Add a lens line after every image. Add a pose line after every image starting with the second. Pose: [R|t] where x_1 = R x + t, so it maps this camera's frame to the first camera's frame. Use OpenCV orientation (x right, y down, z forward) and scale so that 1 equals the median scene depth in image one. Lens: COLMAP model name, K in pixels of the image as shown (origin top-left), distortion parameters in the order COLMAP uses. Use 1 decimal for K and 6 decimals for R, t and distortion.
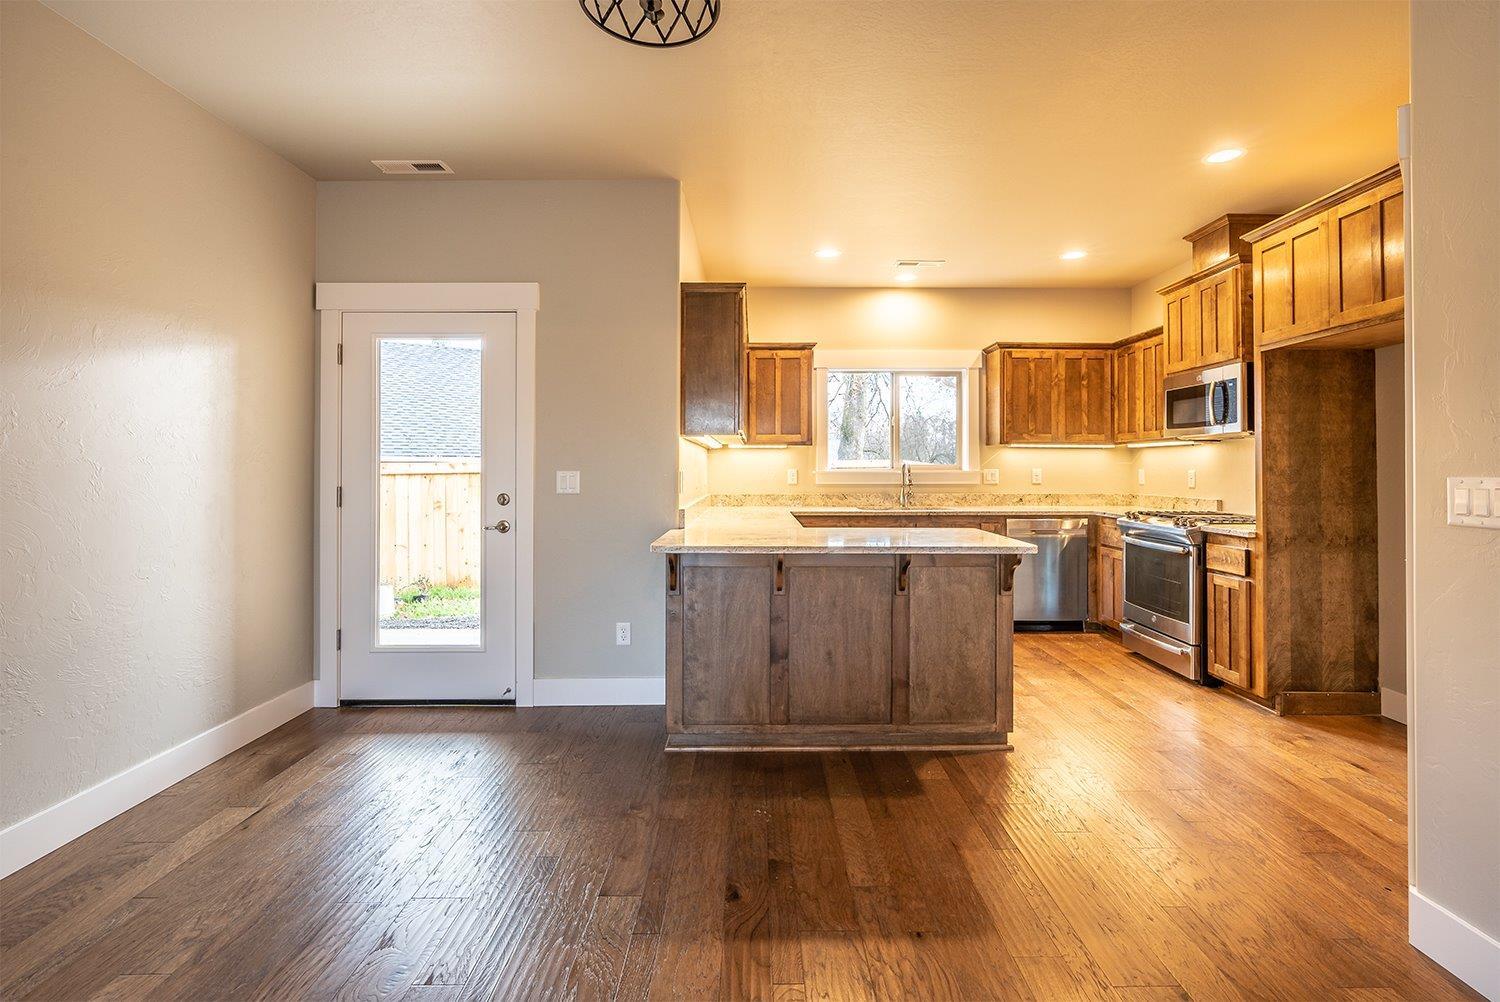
lens RADIAL K [[702.9, 0, 754.8], [0, 702.9, 461.1], [0, 0, 1]] dist [-0.000577, 0.000015]
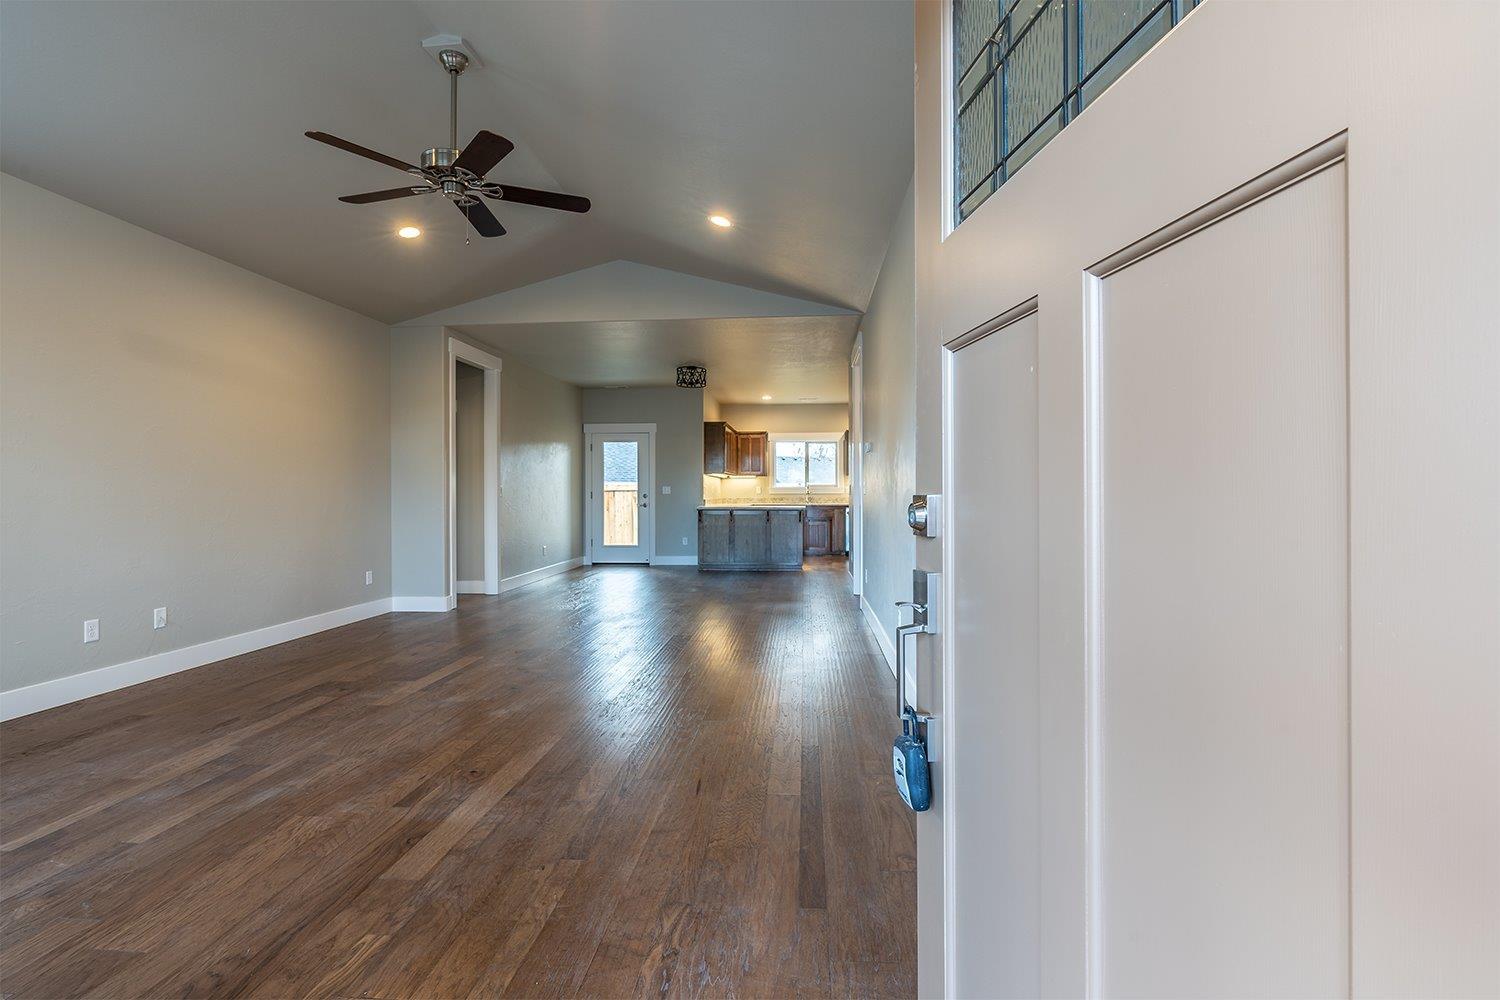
lens RADIAL K [[683.3, 0, 750.0], [0, 683.3, 500.0], [0, 0, 1]] dist [-0.000618, 0.000874]
pose [[0.996492, -0.002740, -0.083645, 0.249293], [0.004485, 0.999776, 0.020680, 0.010098], [0.083570, -0.020983, 0.996281, -1.406146]]
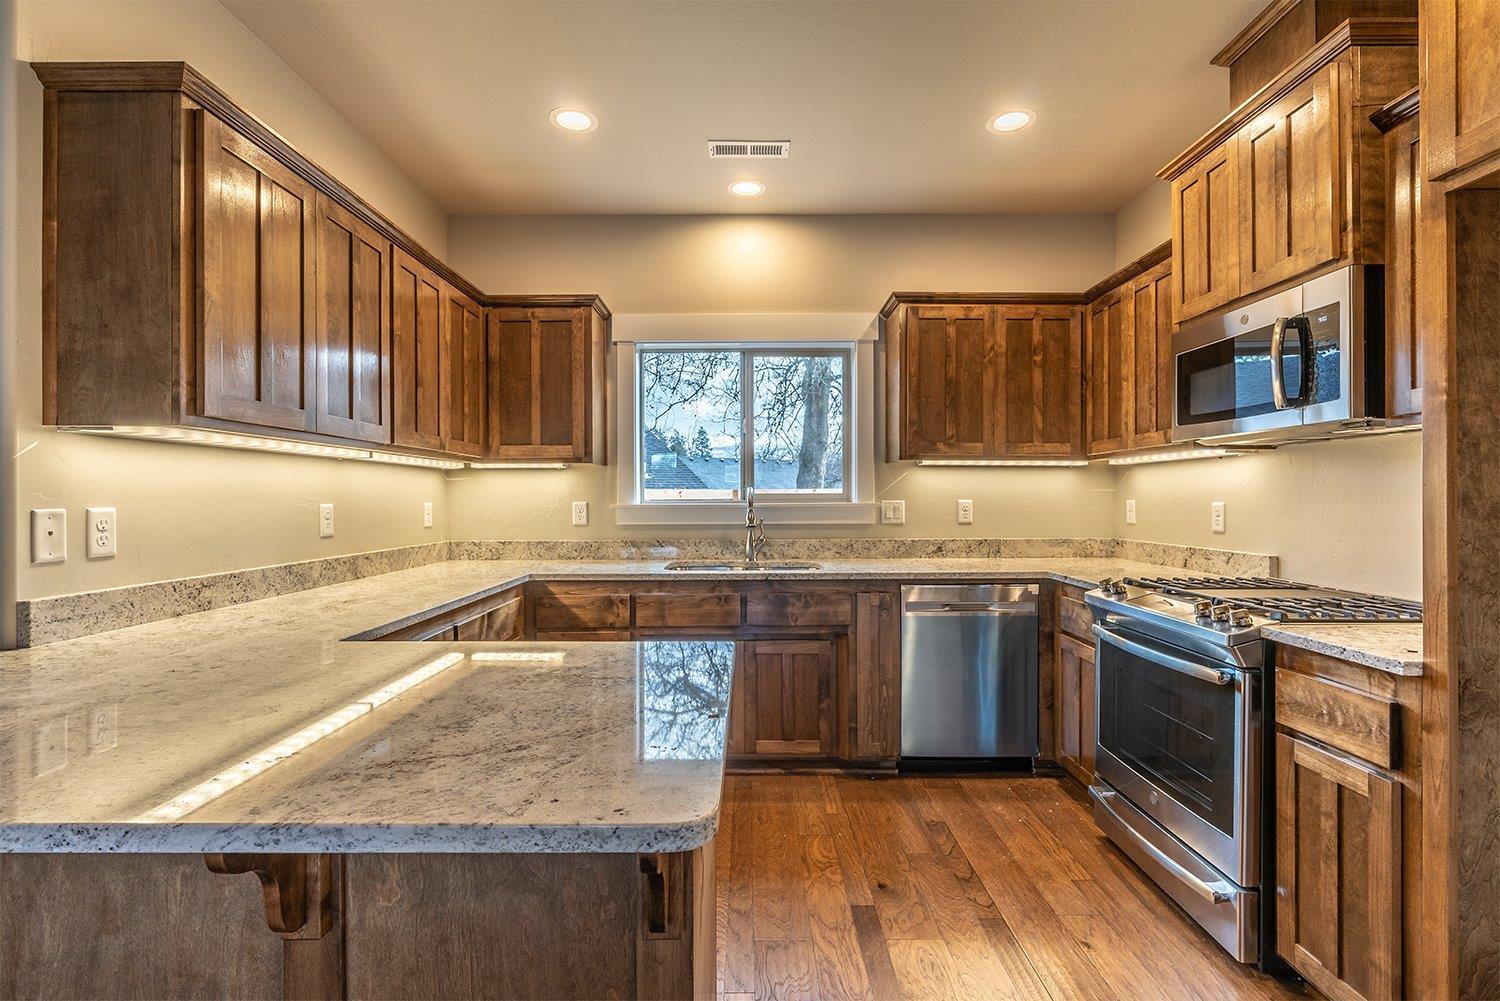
lens RADIAL K [[683.3, 0, 750.0], [0, 683.3, 500.5], [0, 0, 1]] dist [-0.000618, 0.000874]
pose [[0.999974, -0.003138, -0.006554, 0.254857], [0.003223, 0.999911, 0.012923, 0.003725], [0.006513, -0.012944, 0.999895, 0.461478]]
